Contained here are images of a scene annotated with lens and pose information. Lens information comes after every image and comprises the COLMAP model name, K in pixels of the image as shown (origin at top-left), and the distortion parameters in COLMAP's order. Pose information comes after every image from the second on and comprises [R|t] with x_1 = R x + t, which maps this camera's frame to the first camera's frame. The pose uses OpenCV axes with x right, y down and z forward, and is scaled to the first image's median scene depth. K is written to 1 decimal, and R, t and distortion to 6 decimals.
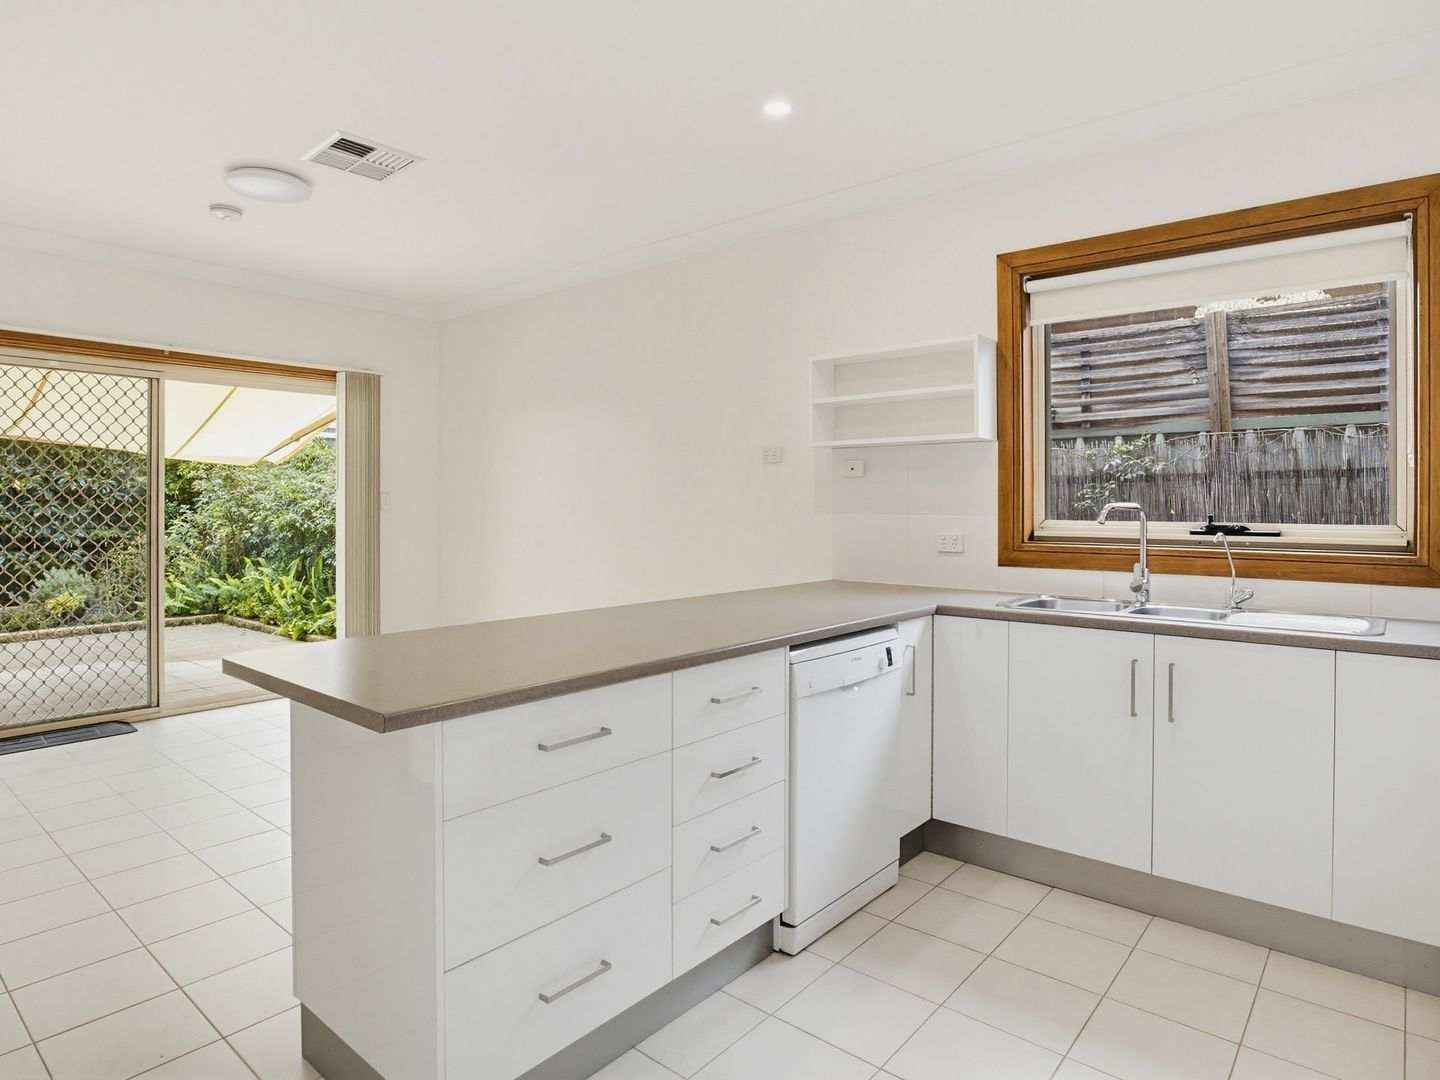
lens RADIAL K [[844.1, 0, 717.8], [0, 844.1, 521.0], [0, 0, 1]] dist [-0.002304, 0.019583]
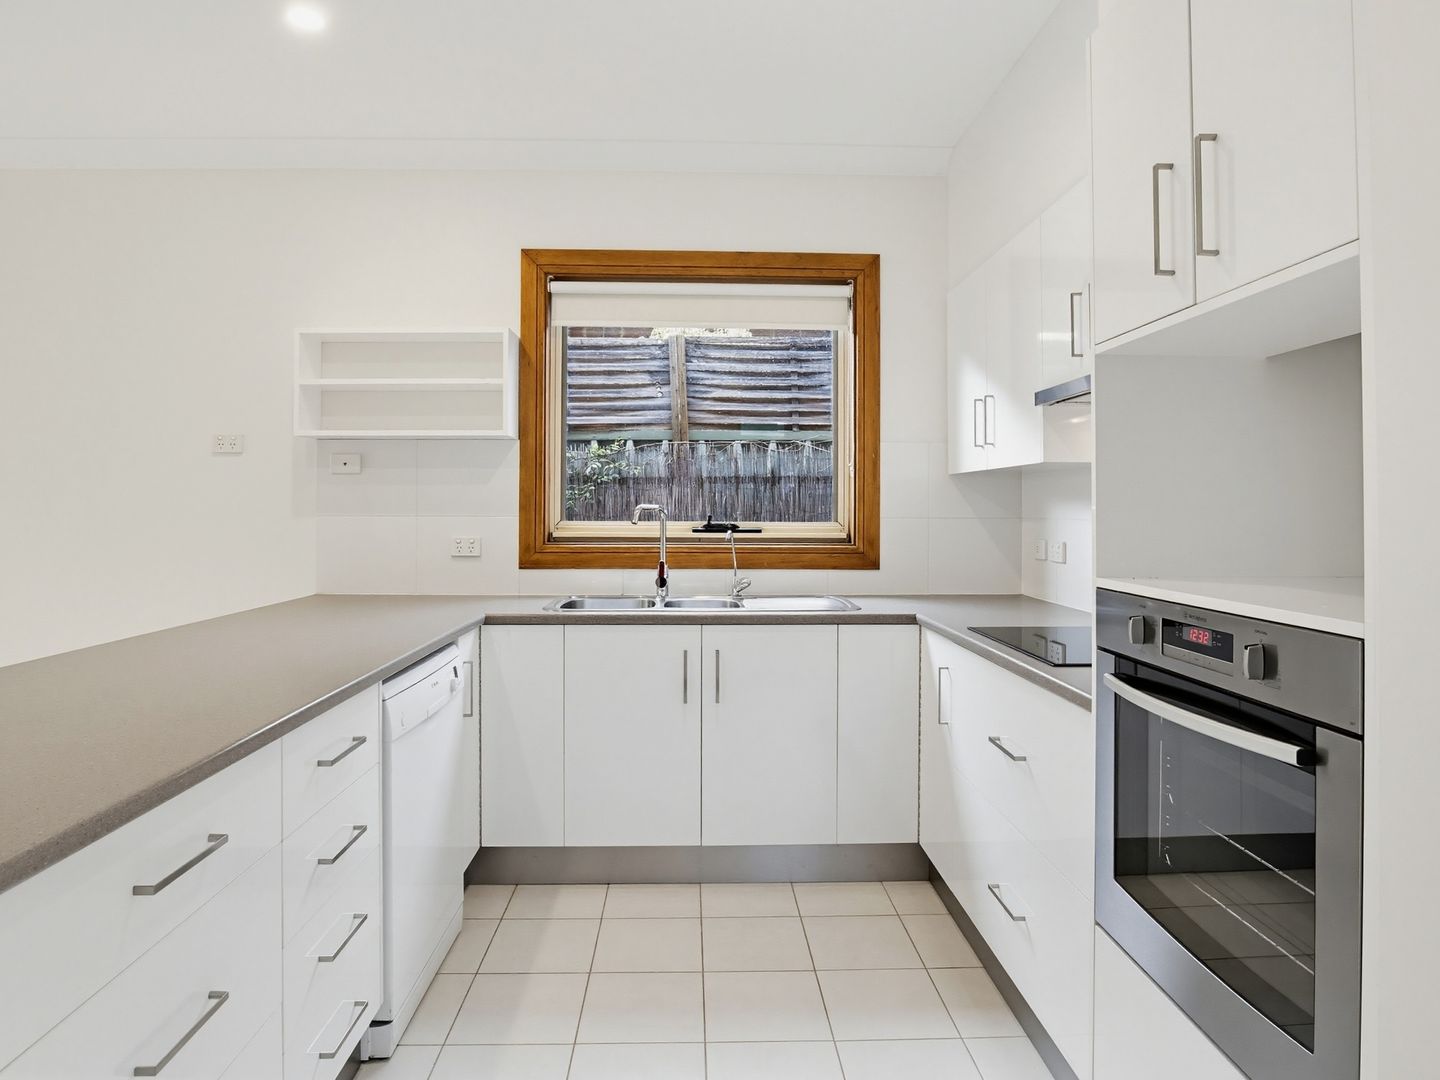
lens RADIAL K [[861.9, 0, 713.6], [0, 861.9, 510.8], [0, 0, 1]] dist [-0.005021, 0.000017]
pose [[0.765073, -0.004823, 0.643926, -0.134519], [0.012349, 0.999898, -0.007183, -0.003596], [-0.643826, 0.013448, 0.765054, 0.099724]]
